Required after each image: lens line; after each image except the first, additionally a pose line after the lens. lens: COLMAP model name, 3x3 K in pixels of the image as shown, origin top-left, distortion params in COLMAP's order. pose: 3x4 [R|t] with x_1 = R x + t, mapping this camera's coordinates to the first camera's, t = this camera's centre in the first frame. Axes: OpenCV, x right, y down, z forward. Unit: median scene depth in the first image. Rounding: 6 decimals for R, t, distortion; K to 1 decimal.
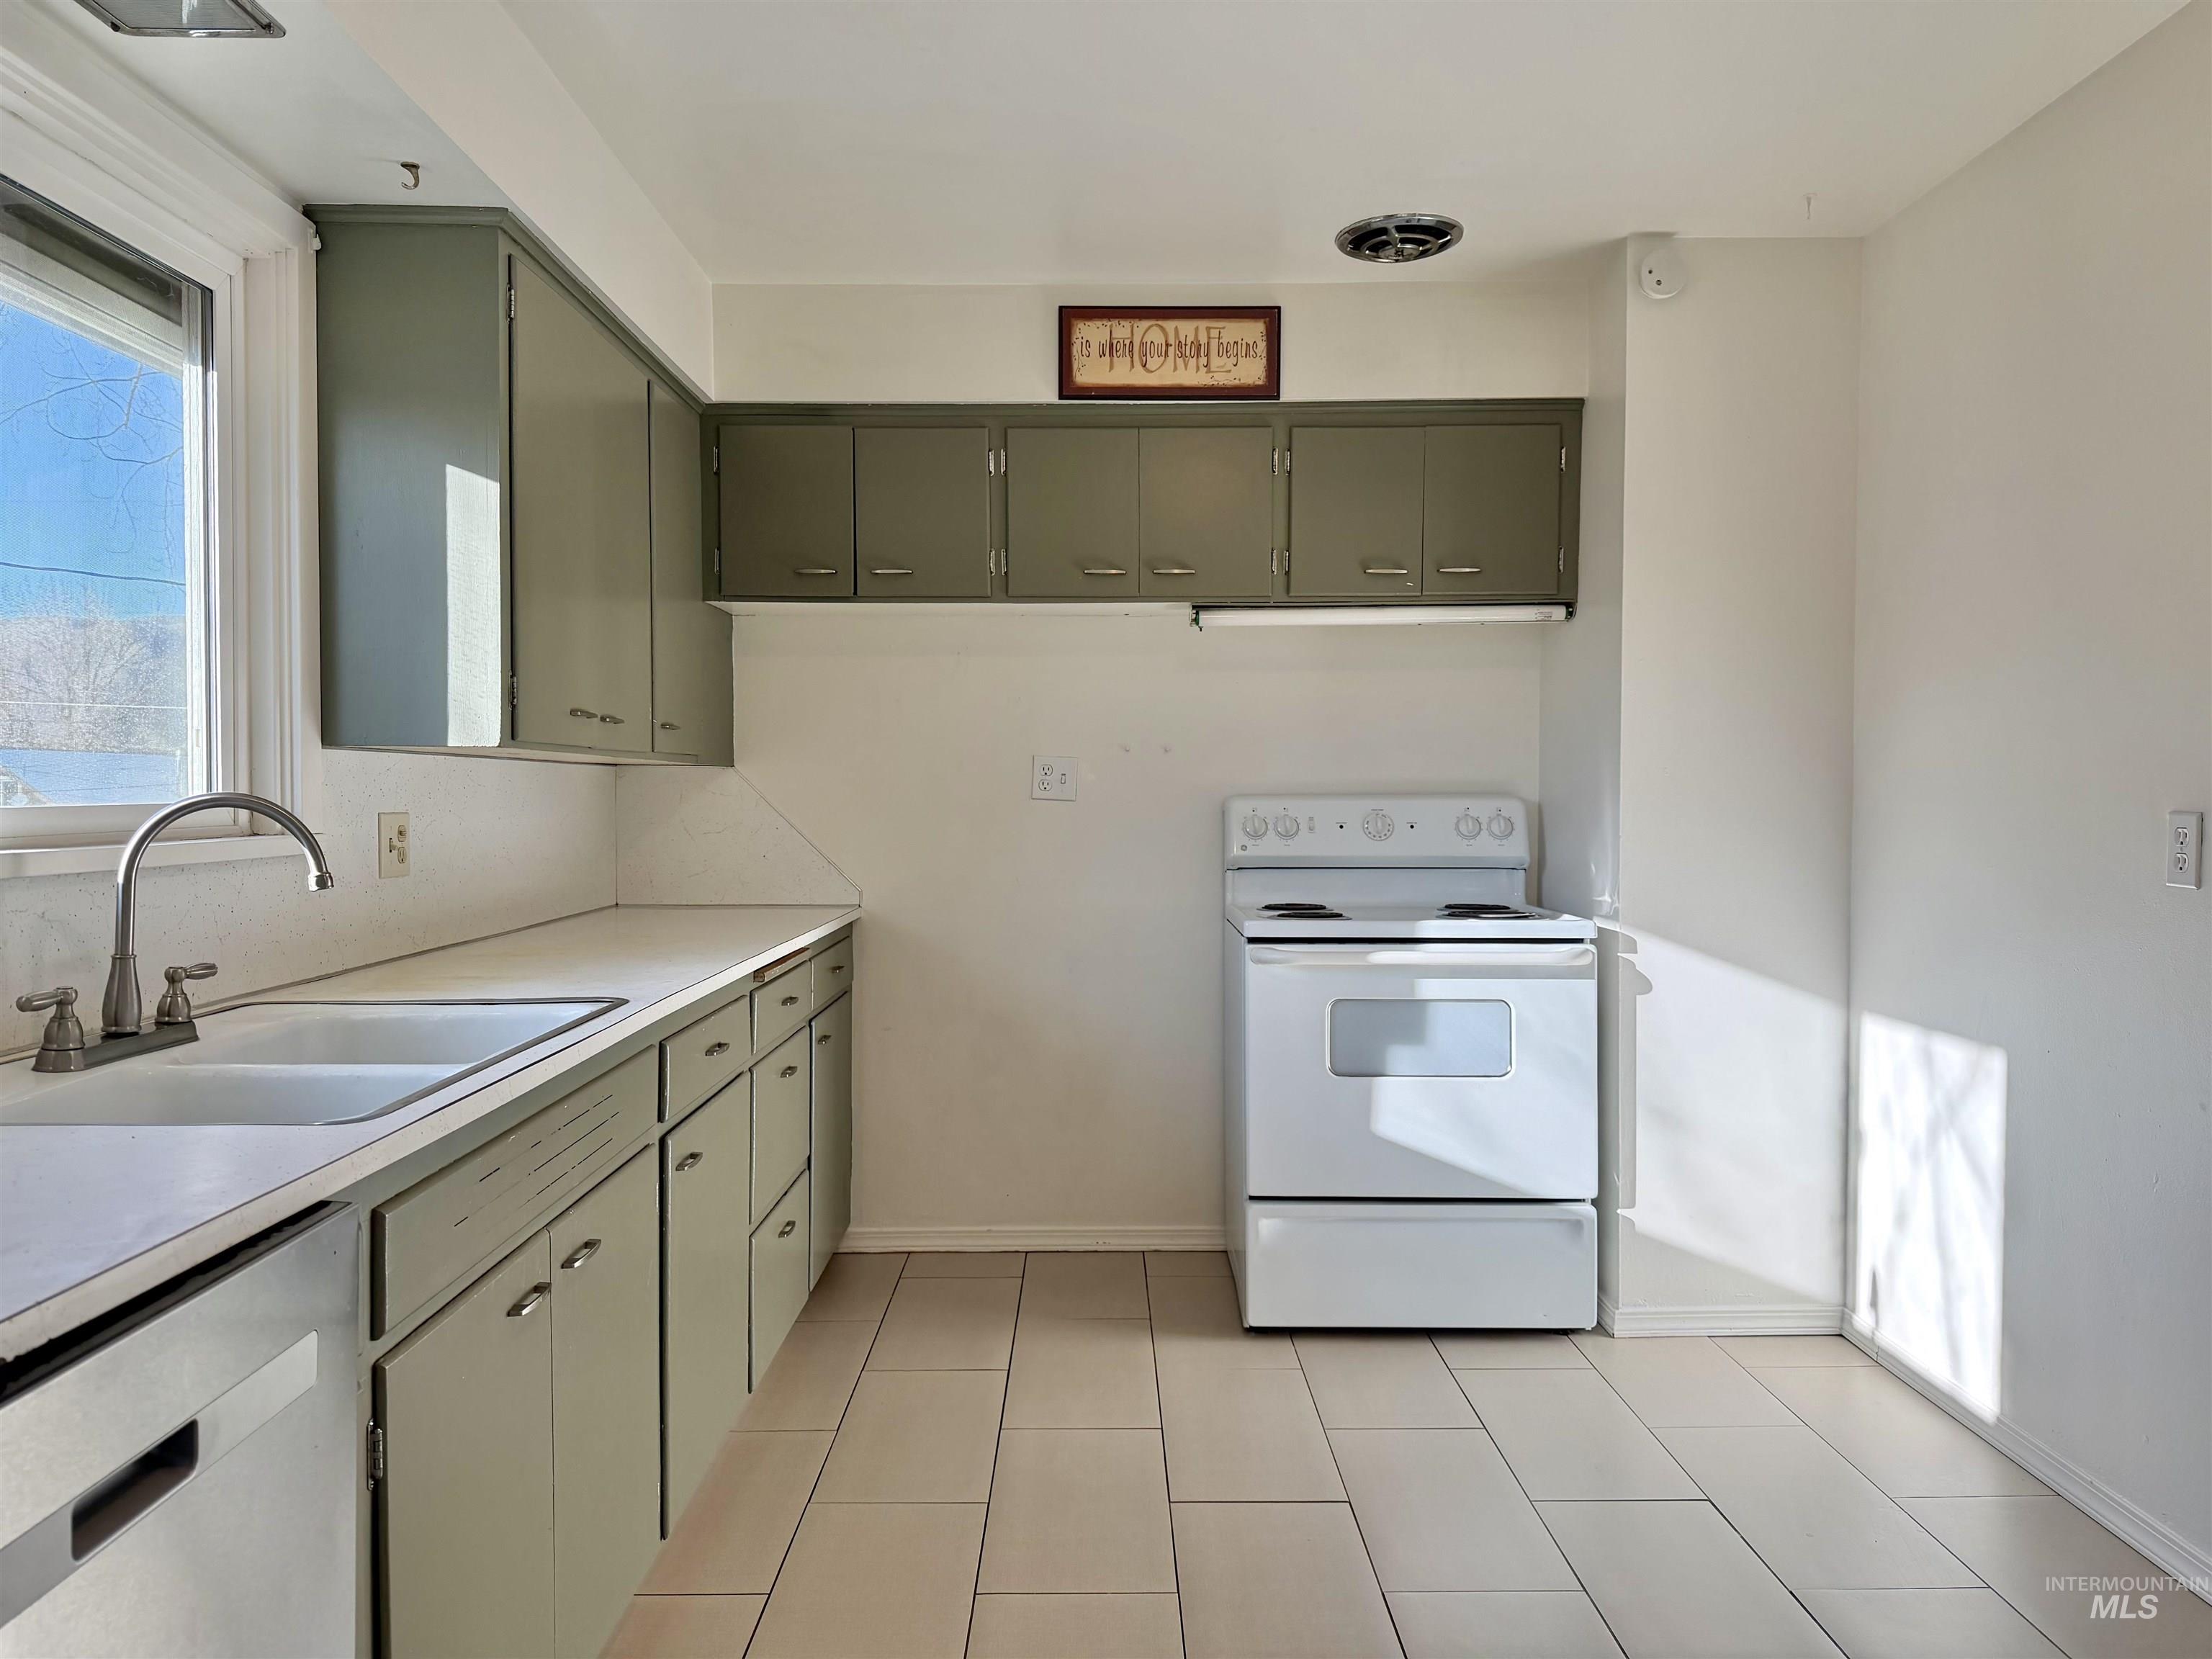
lens RADIAL K [[1551.5, 0, 1107.0], [0, 1551.5, 841.4], [0, 0, 1]] dist [0.049641, -0.065314]
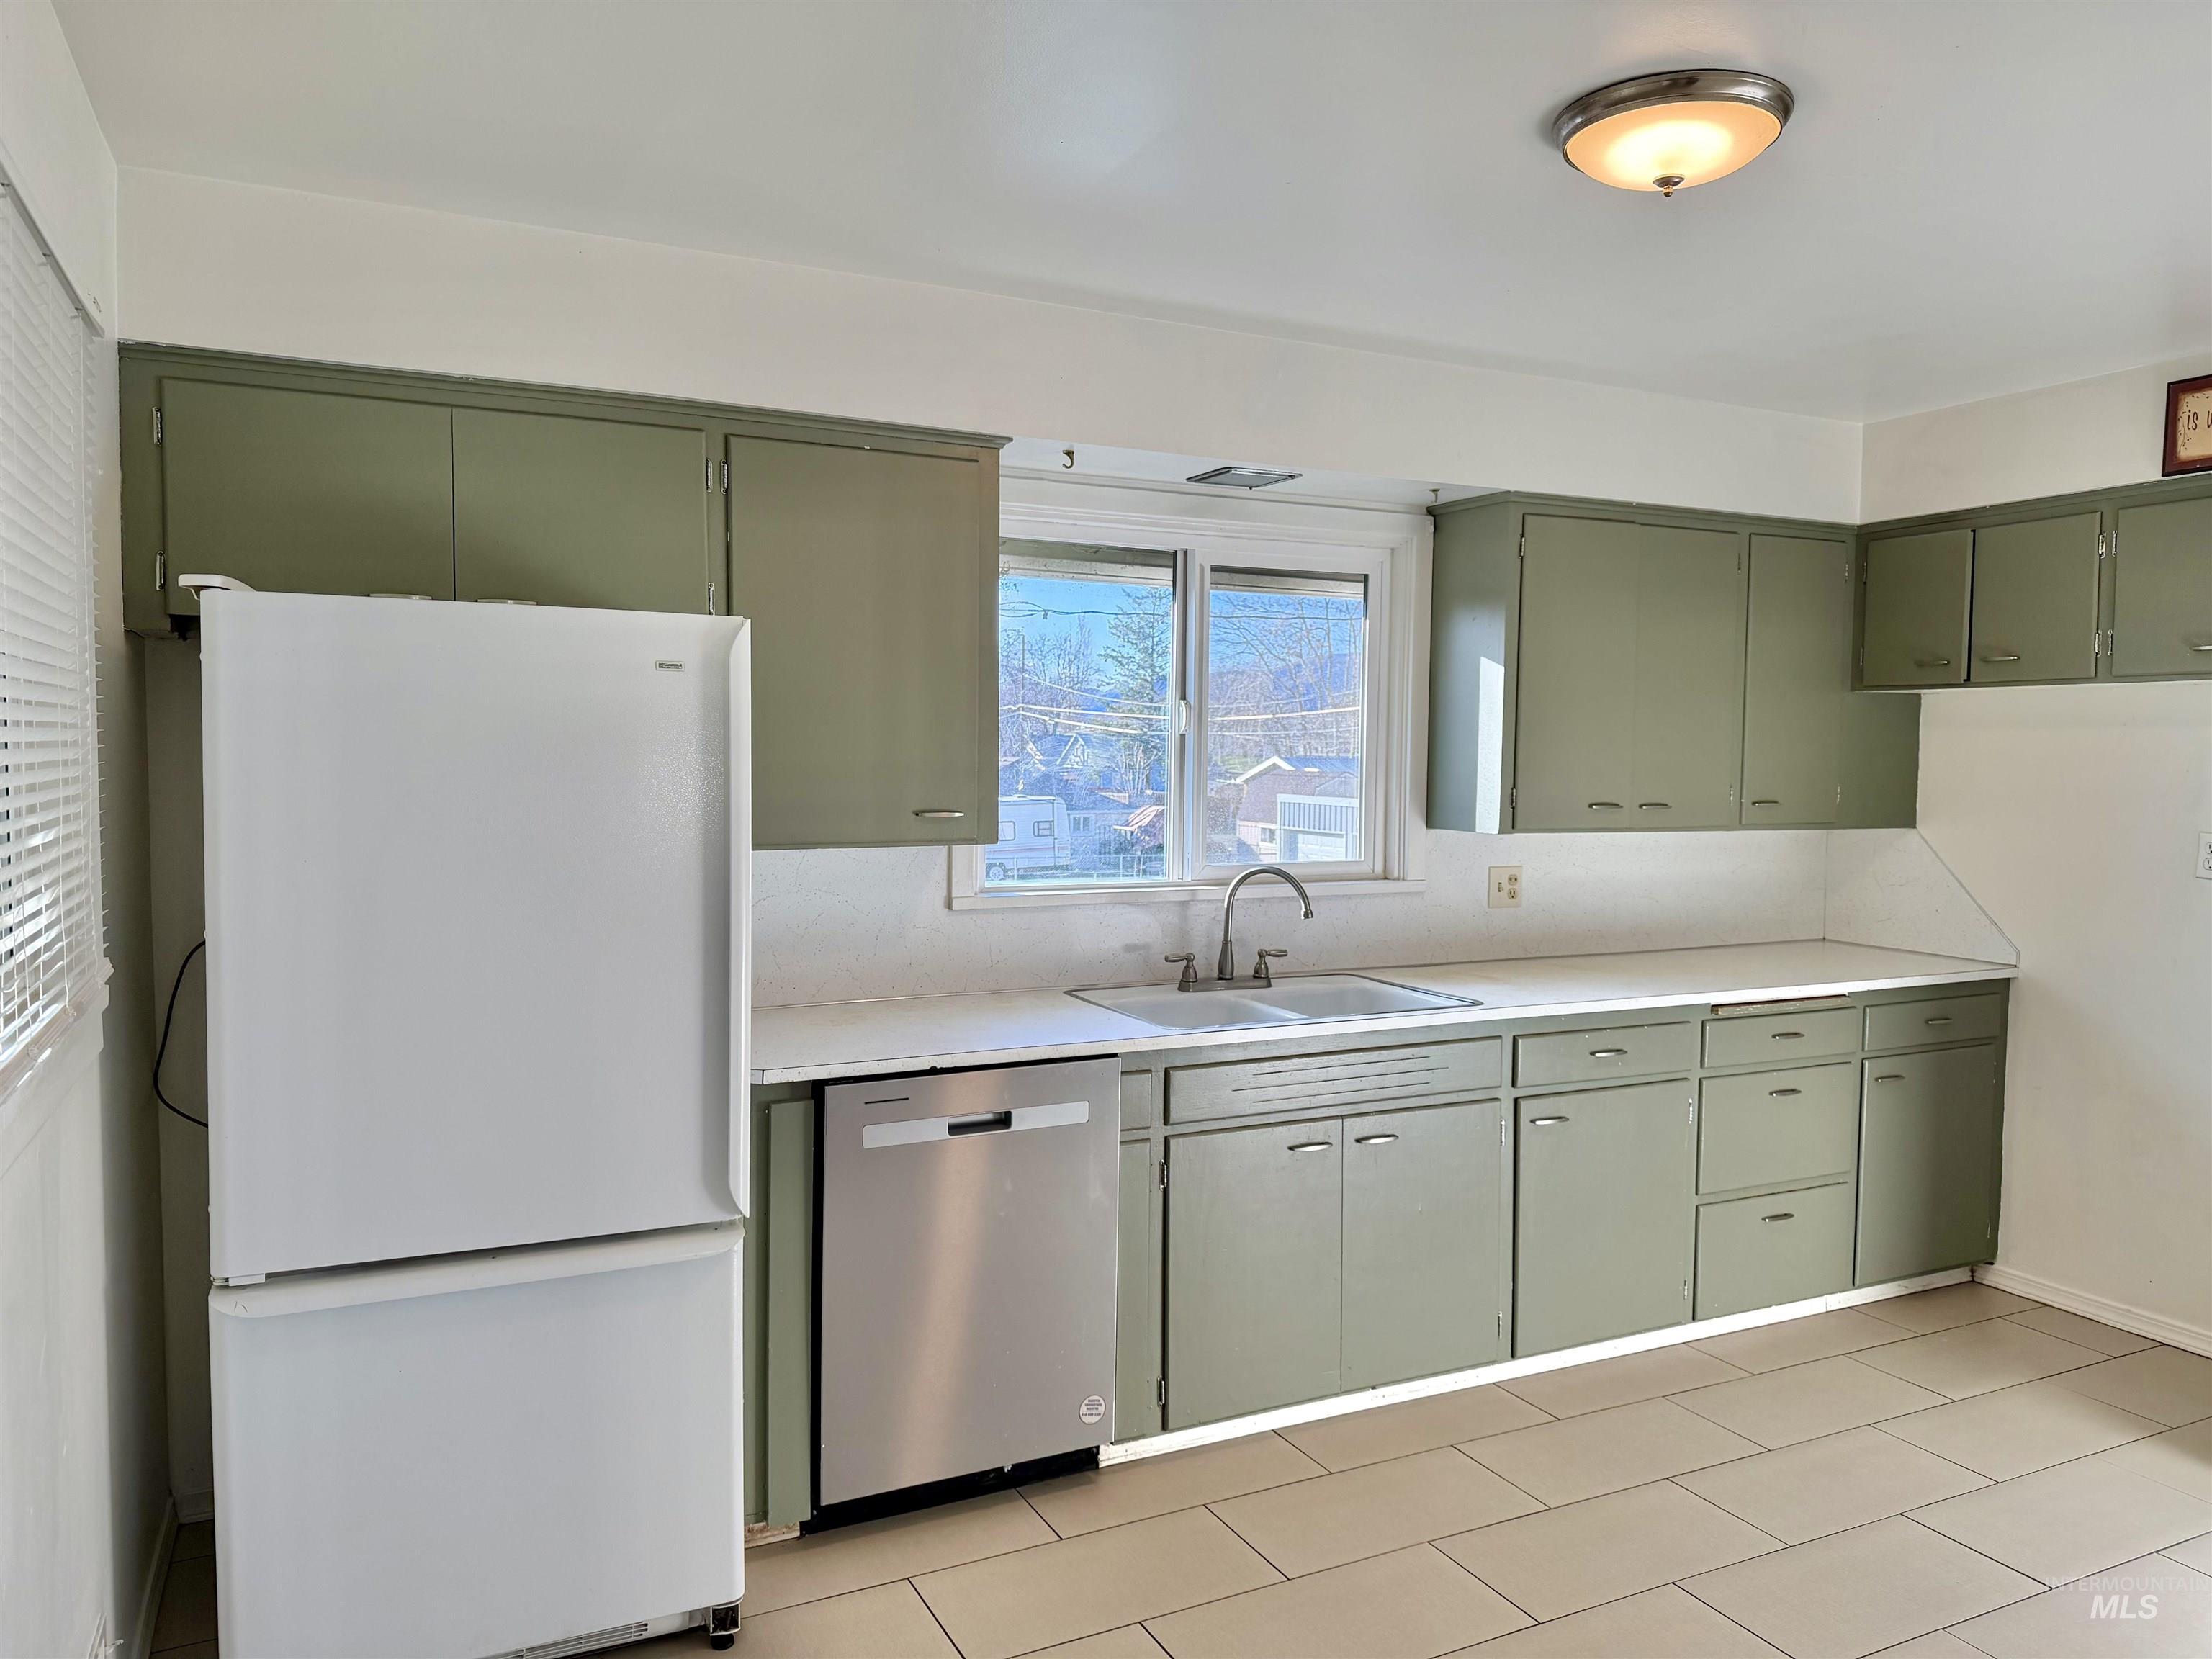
lens RADIAL K [[1551.5, 0, 1104.8], [0, 1551.5, 832.4], [0, 0, 1]] dist [0.049641, -0.065314]
pose [[0.436645, 0.050147, -0.898235, 0.748397], [-0.039160, 0.998558, 0.036712, -0.092006], [0.898781, 0.019145, 0.437979, -0.033944]]
